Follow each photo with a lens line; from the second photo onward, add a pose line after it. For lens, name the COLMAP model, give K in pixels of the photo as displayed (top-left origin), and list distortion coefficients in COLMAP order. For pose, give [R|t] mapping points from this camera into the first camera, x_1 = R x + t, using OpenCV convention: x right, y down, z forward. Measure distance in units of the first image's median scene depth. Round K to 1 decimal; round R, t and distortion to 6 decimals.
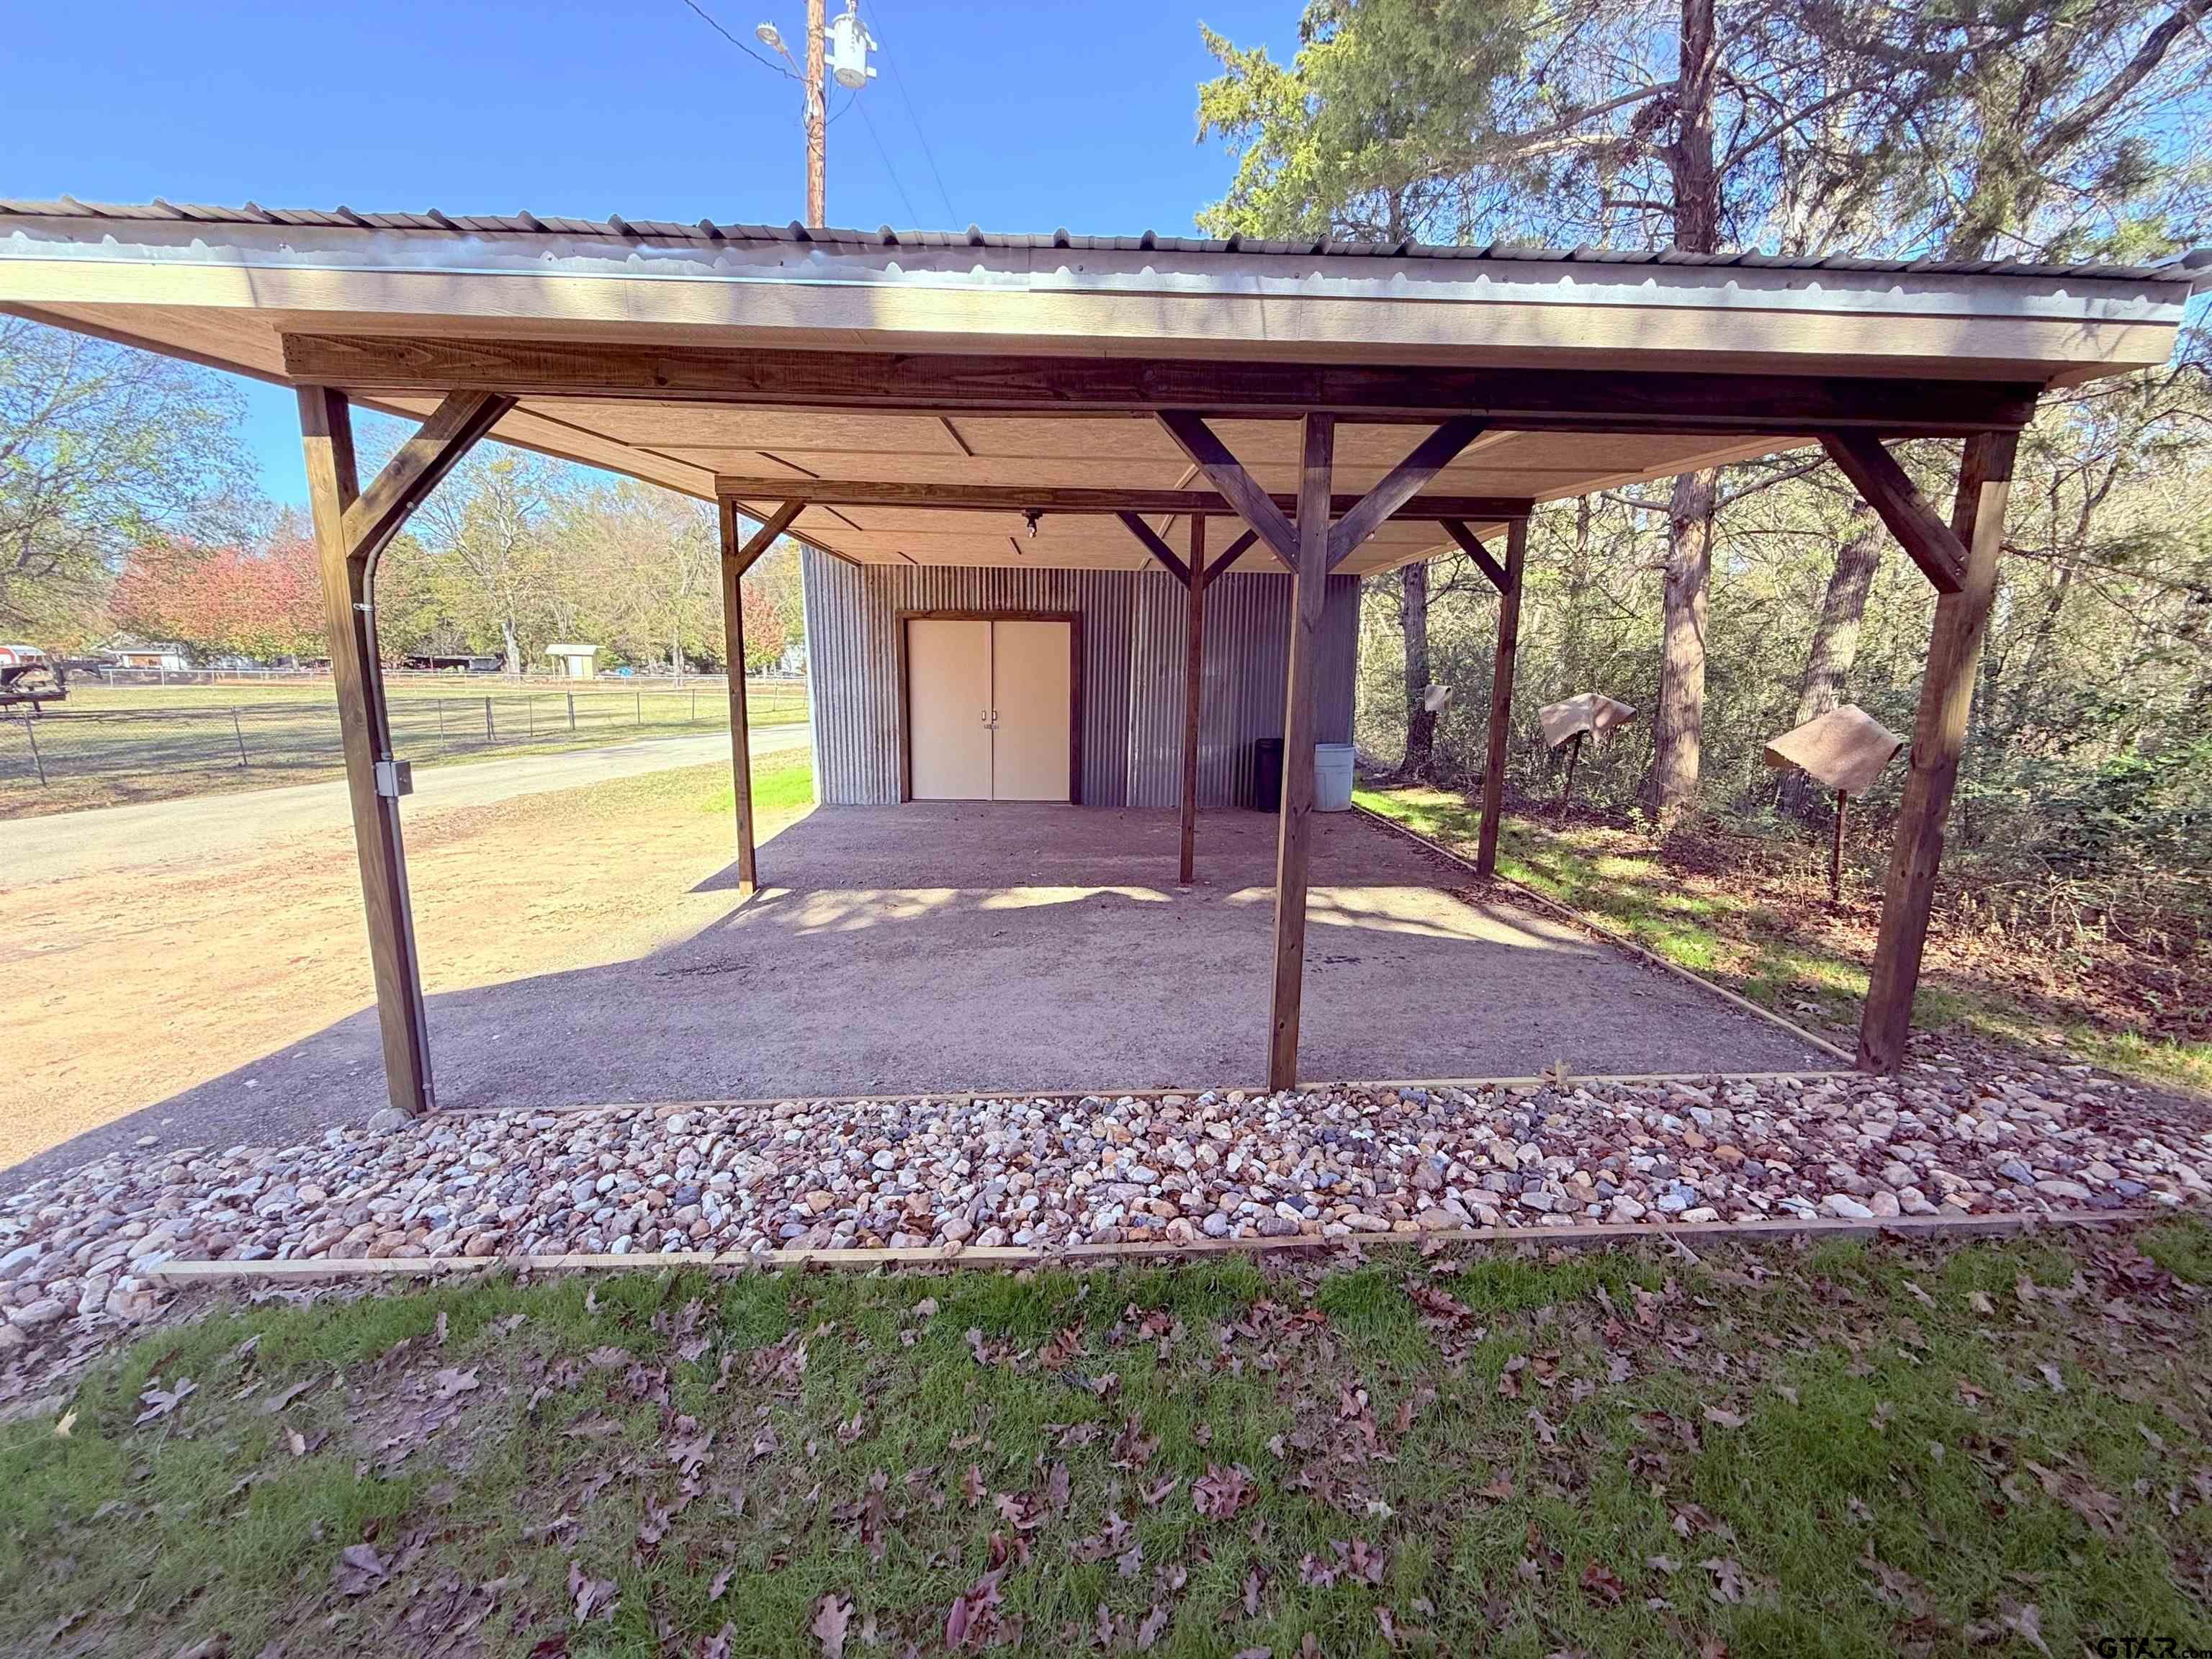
lens RADIAL K [[882.4, 0, 1101.9], [0, 882.4, 826.8], [0, 0, 1]] dist [0.001420, 0.000307]
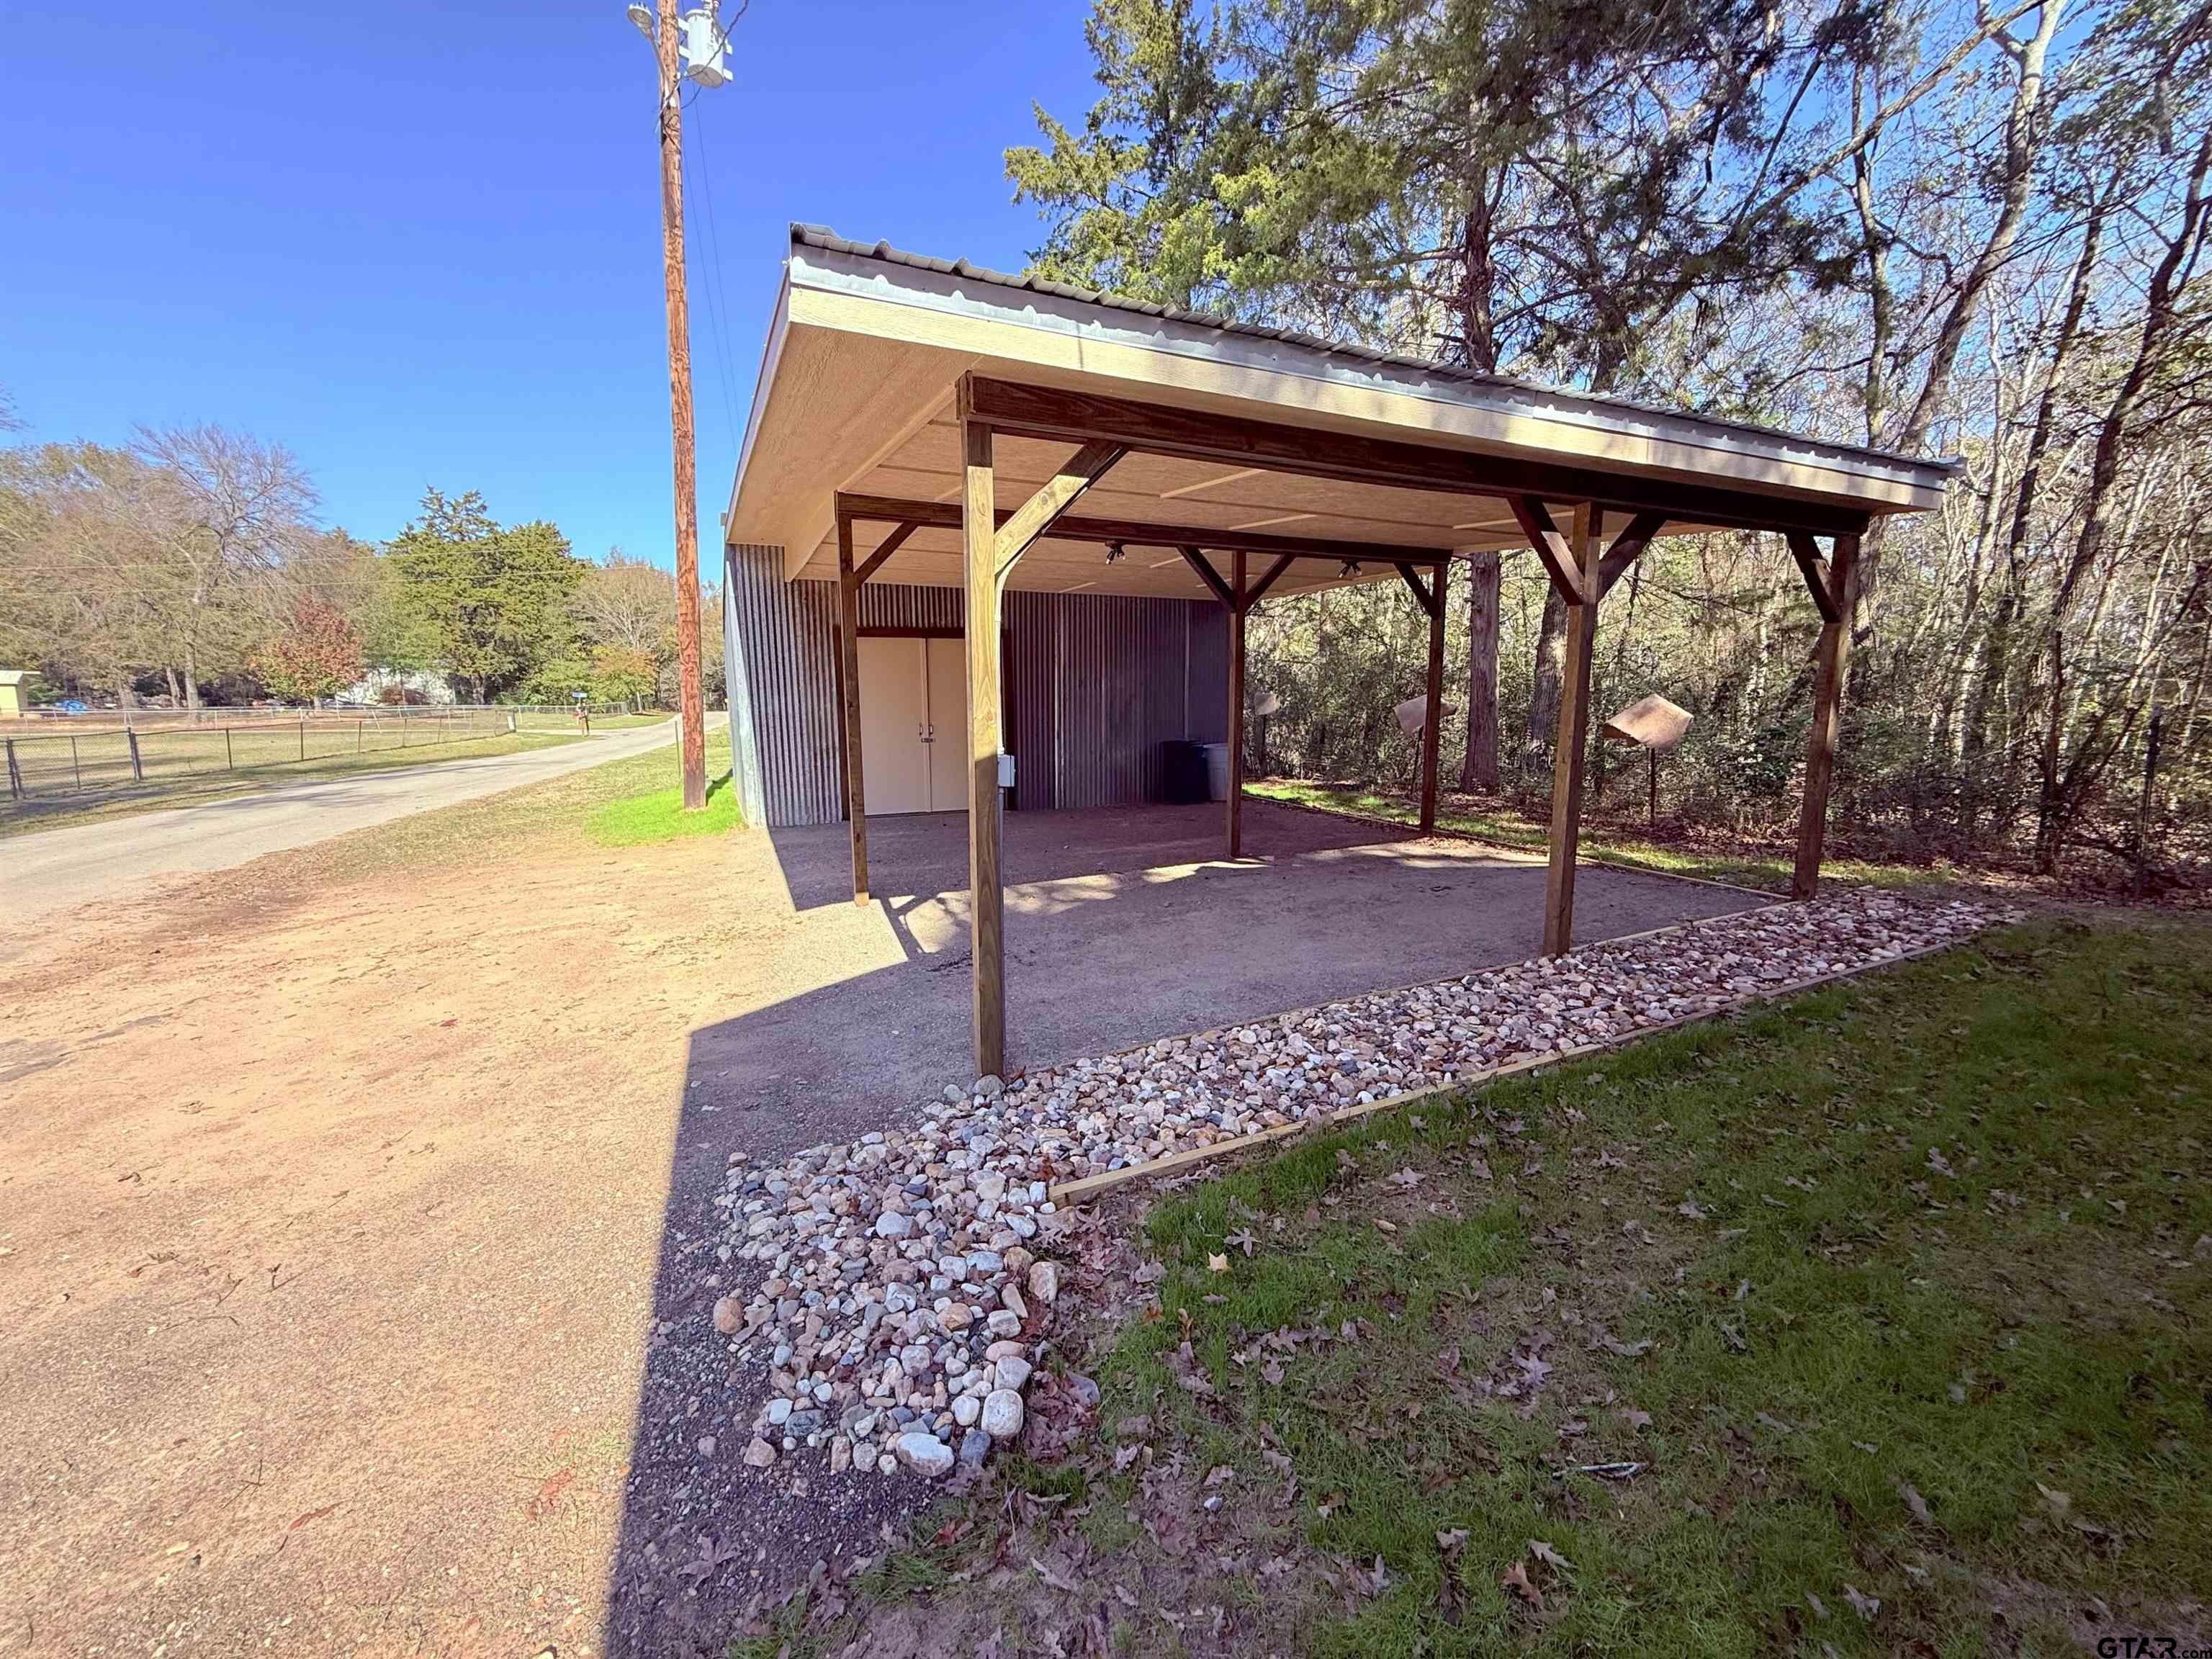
lens RADIAL K [[877.3, 0, 1100.3], [0, 877.3, 830.4], [0, 0, 1]] dist [0.001043, 0.000137]
pose [[0.921835, -0.079197, 0.379406, -0.681272], [0.085389, 0.996348, 0.000509, 0.017130], [-0.378061, 0.031928, 0.925230, -0.045936]]
